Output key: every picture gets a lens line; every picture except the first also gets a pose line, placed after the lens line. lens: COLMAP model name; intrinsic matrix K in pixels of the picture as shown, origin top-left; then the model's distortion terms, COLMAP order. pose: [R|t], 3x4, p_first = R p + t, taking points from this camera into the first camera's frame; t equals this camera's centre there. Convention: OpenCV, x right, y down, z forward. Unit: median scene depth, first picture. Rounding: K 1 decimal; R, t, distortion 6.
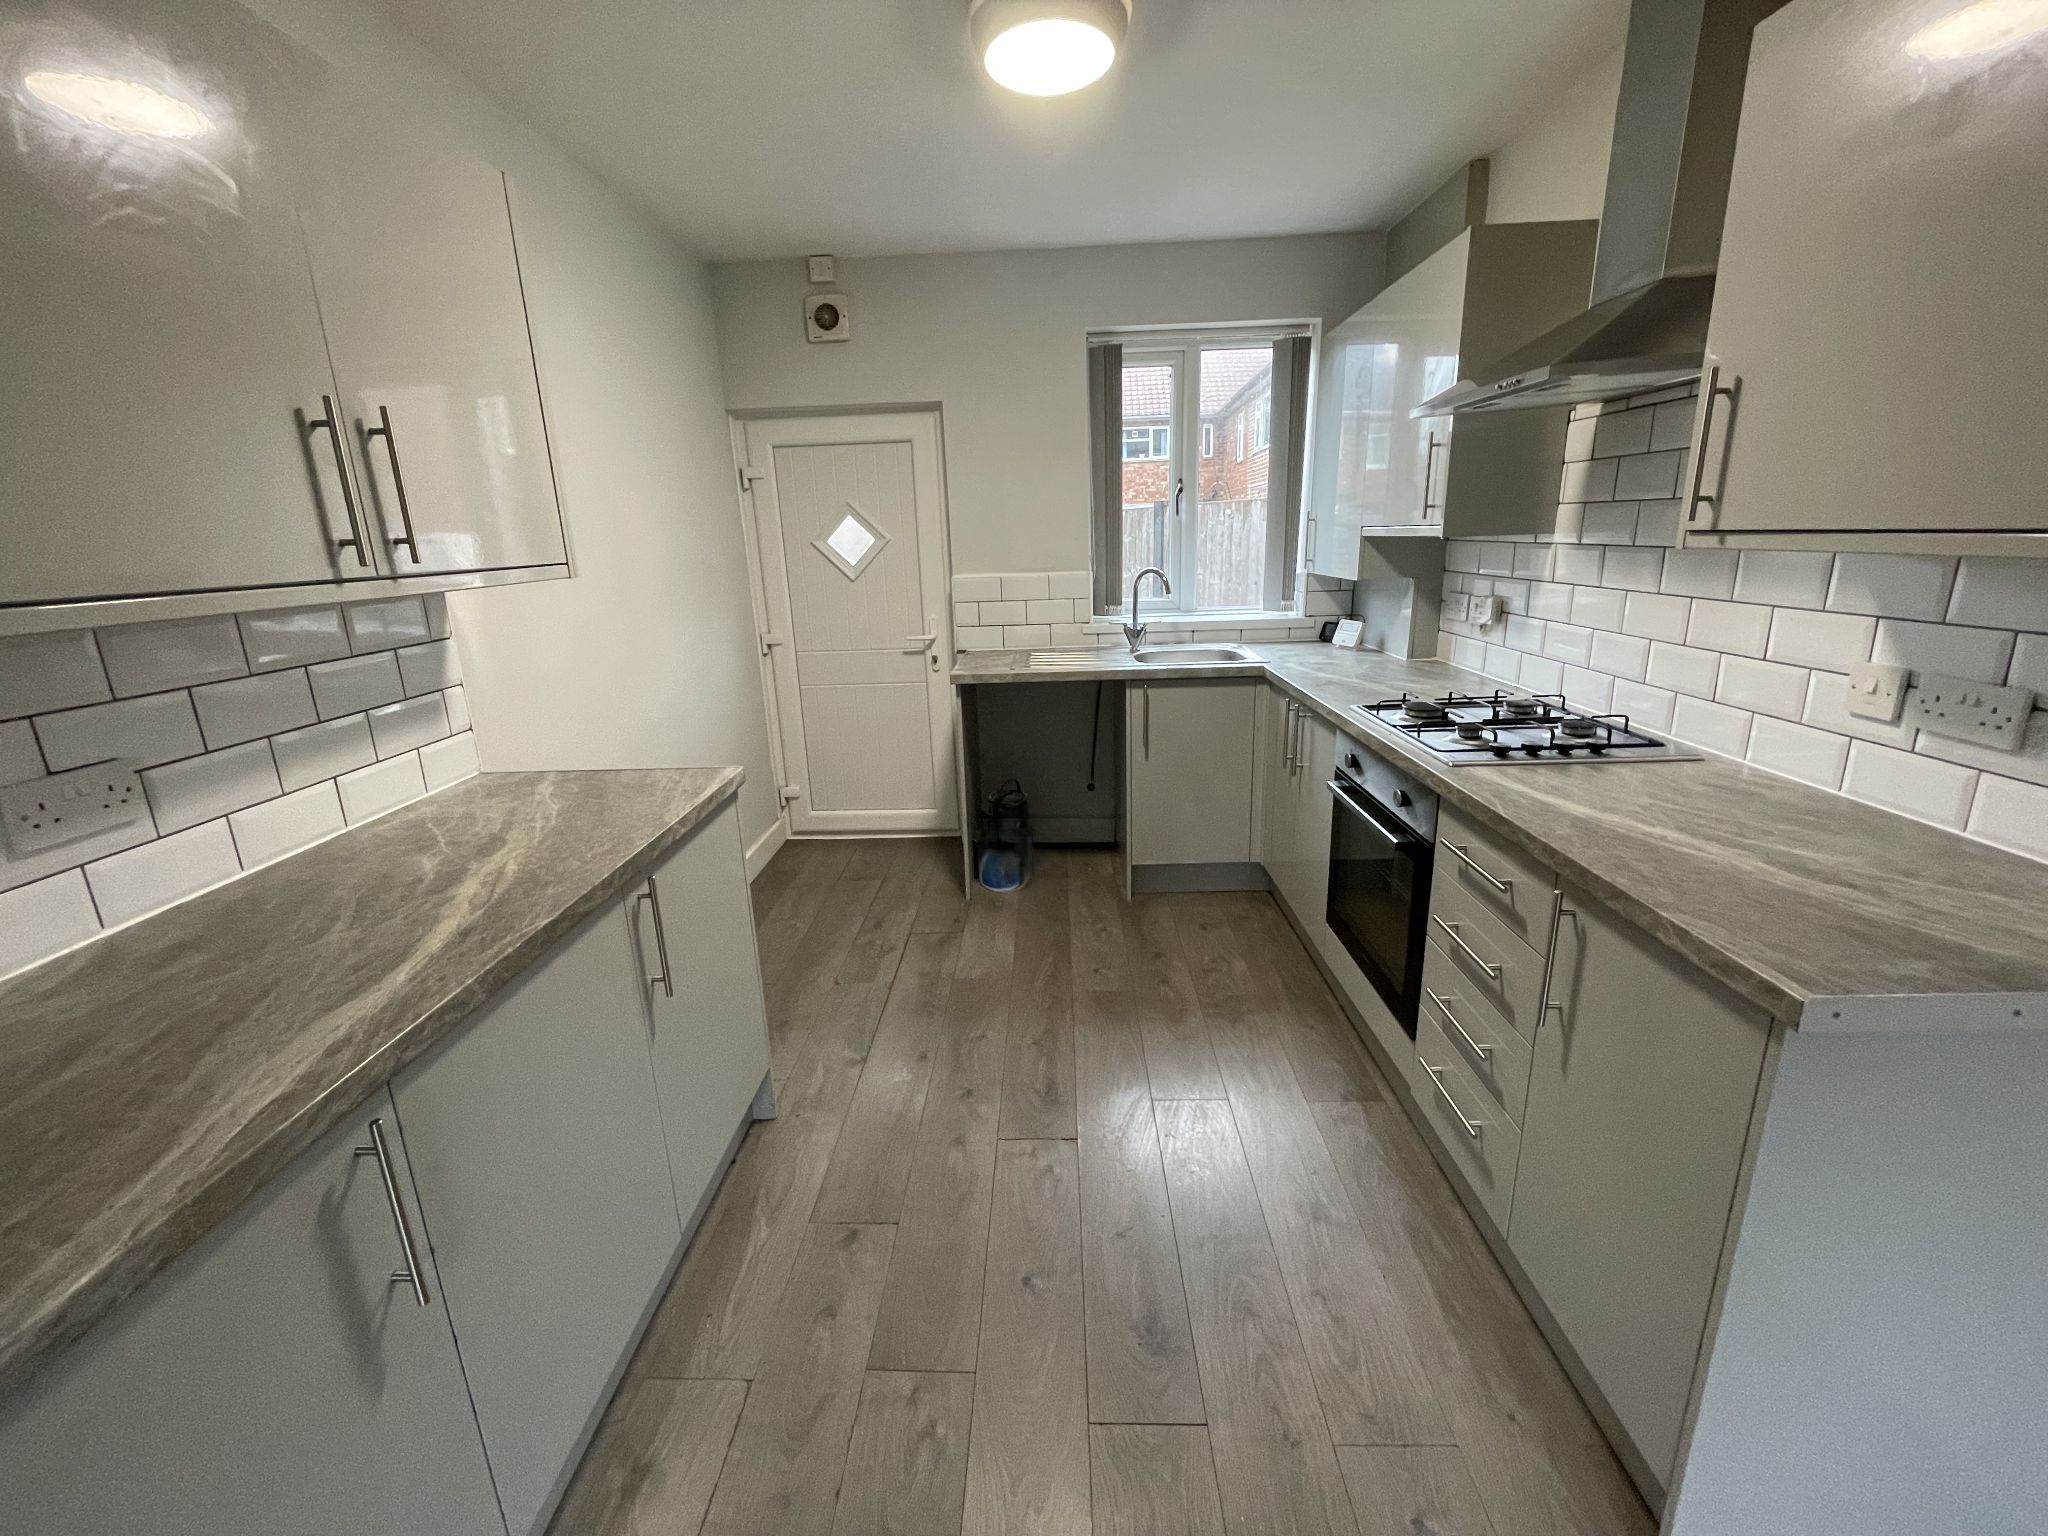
lens RADIAL K [[839.0, 0, 1026.8], [0, 839.0, 759.6], [0, 0, 1]] dist [-0.002807, -0.000456]
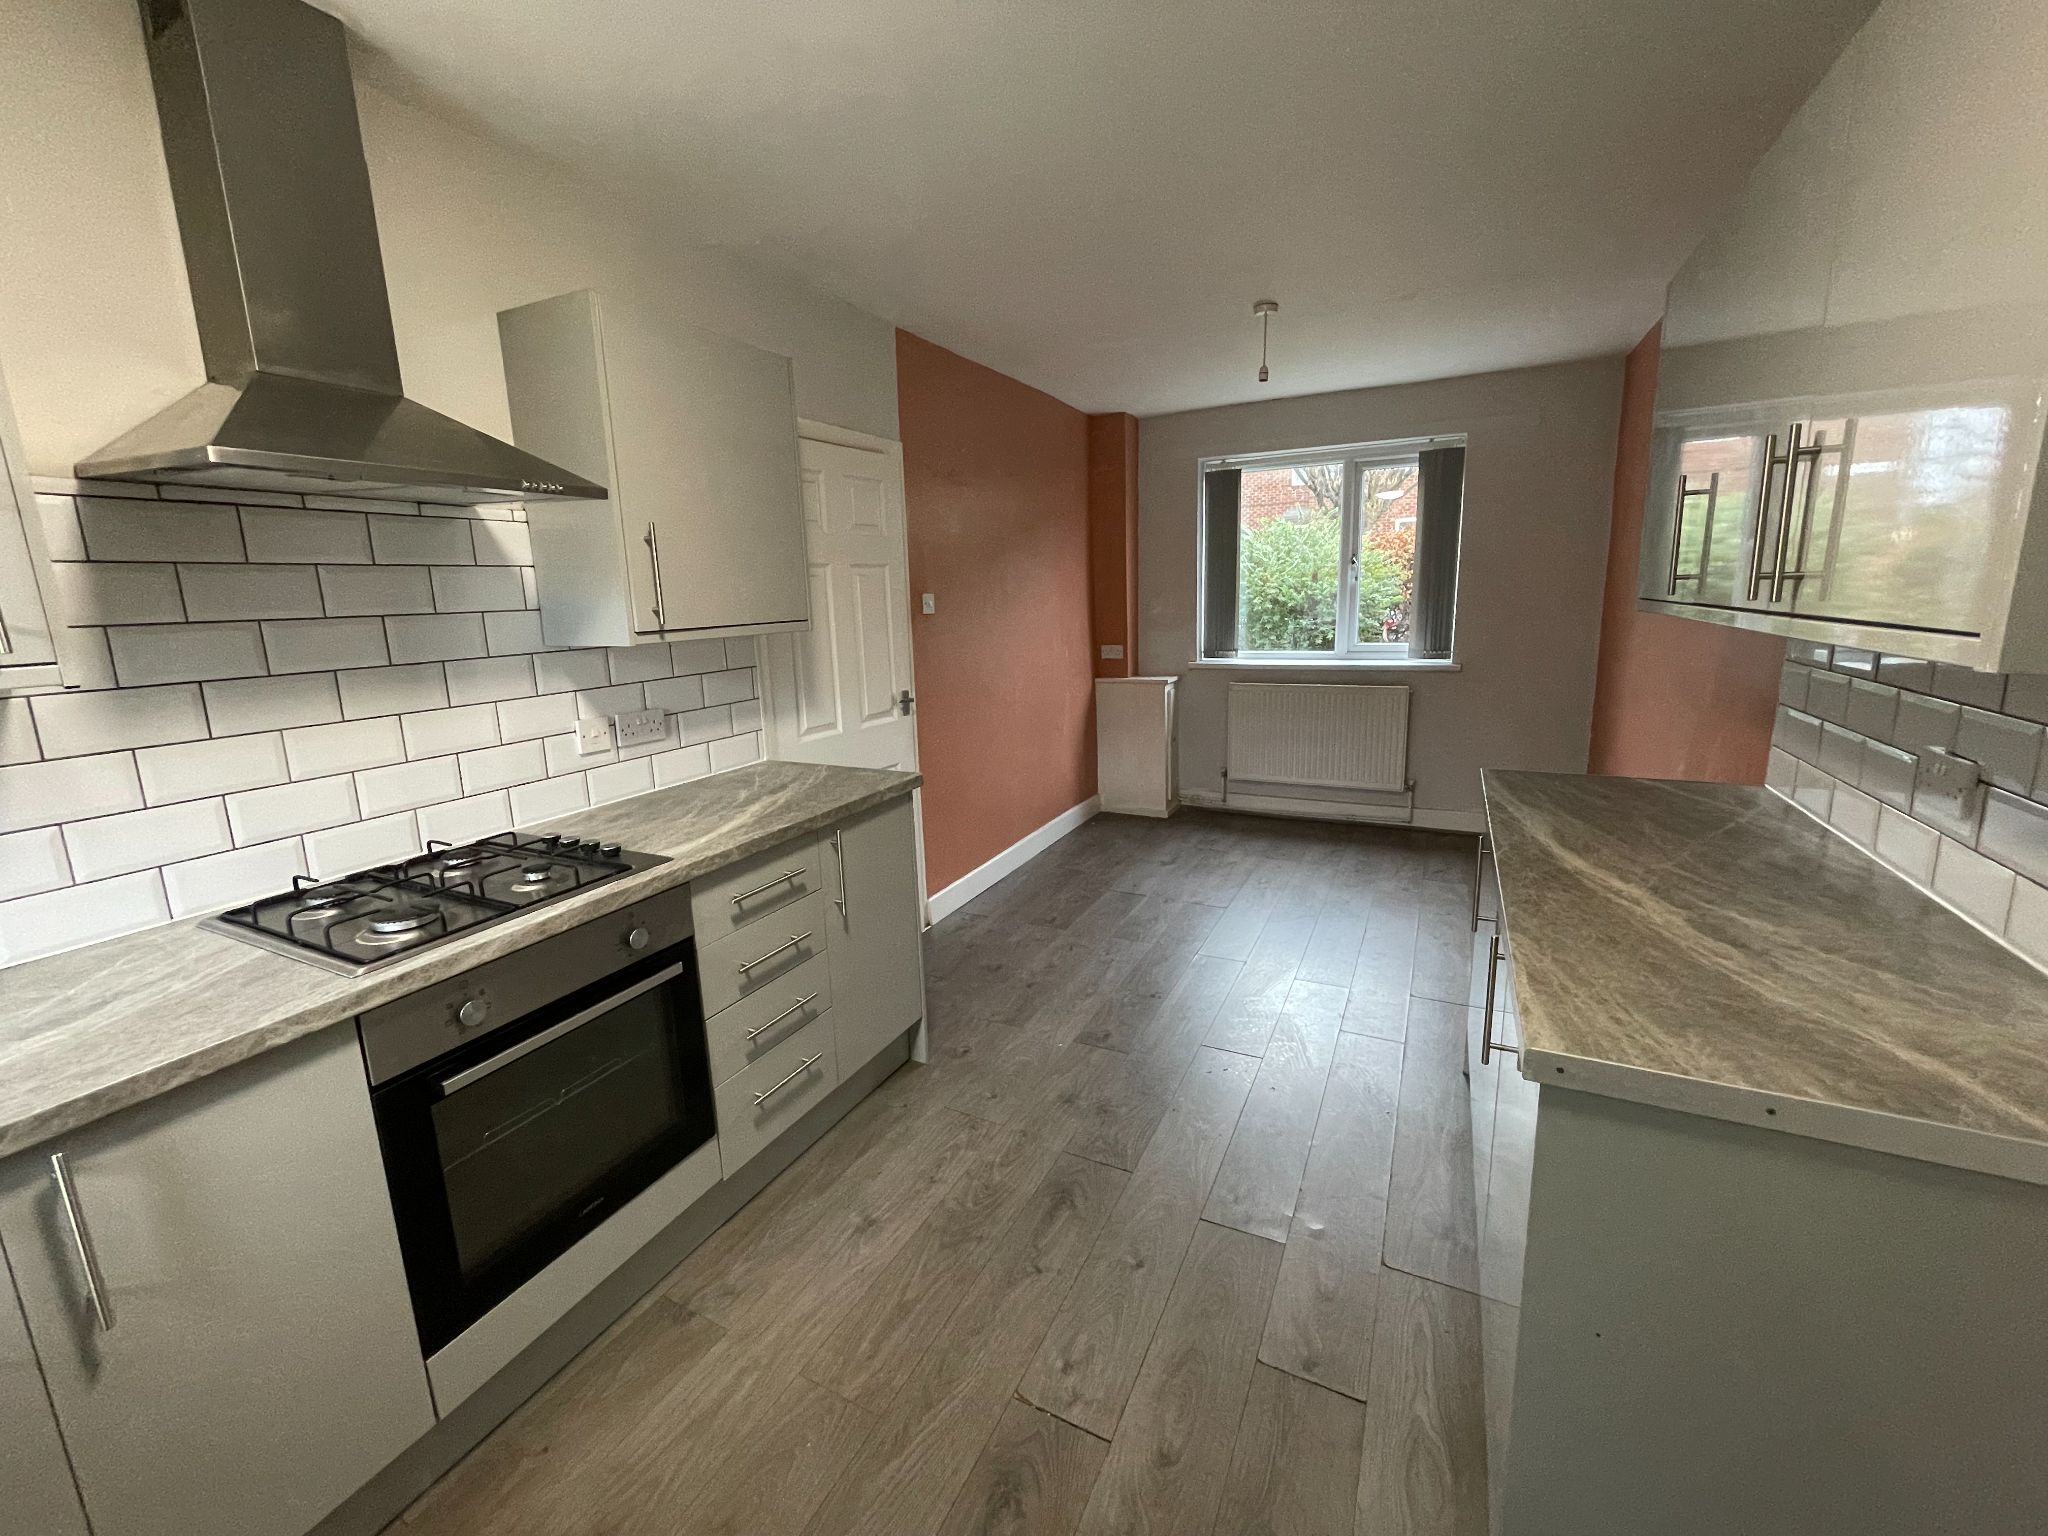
lens RADIAL K [[839.0, 0, 1026.0], [0, 839.0, 760.8], [0, 0, 1]] dist [-0.002807, -0.000456]
pose [[-0.907288, -0.021116, 0.419980, -0.156120], [0.169586, 0.895545, 0.411387, -0.226816], [-0.384798, 0.444469, -0.808936, 0.819874]]
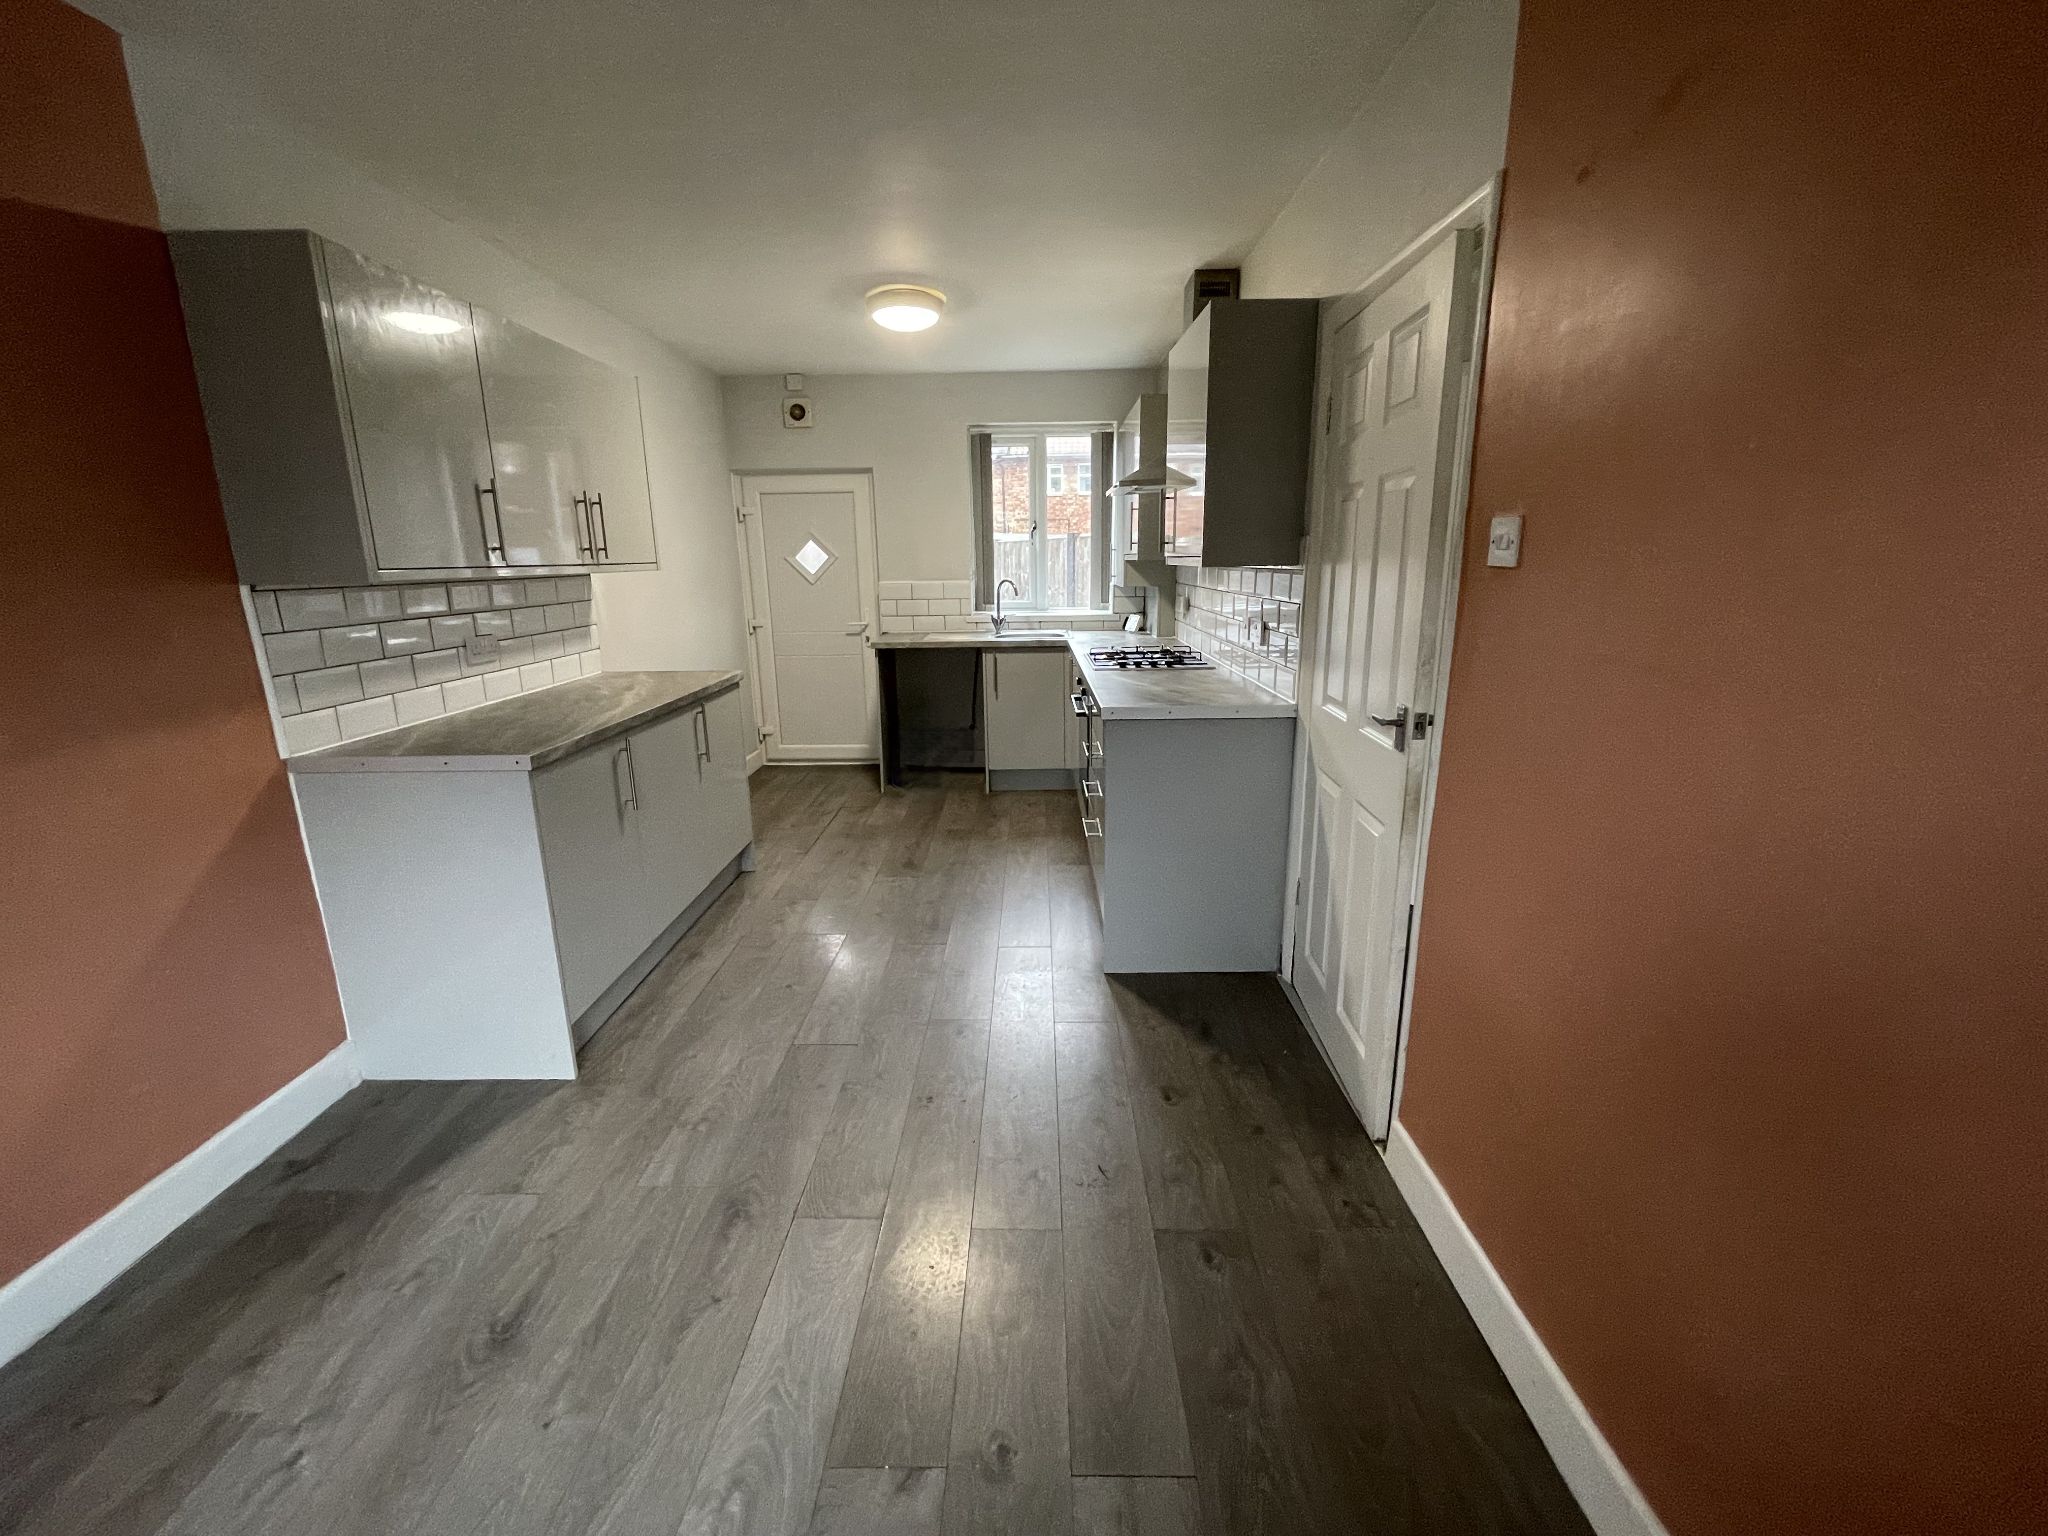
lens RADIAL K [[839.0, 0, 1024.3], [0, 839.0, 758.2], [0, 0, 1]] dist [-0.002807, -0.000456]
pose [[0.999582, 0.015096, 0.024658, 0.149142], [-0.014346, 0.999438, -0.030307, 0.147350], [-0.025101, 0.029941, 0.999236, -0.529713]]
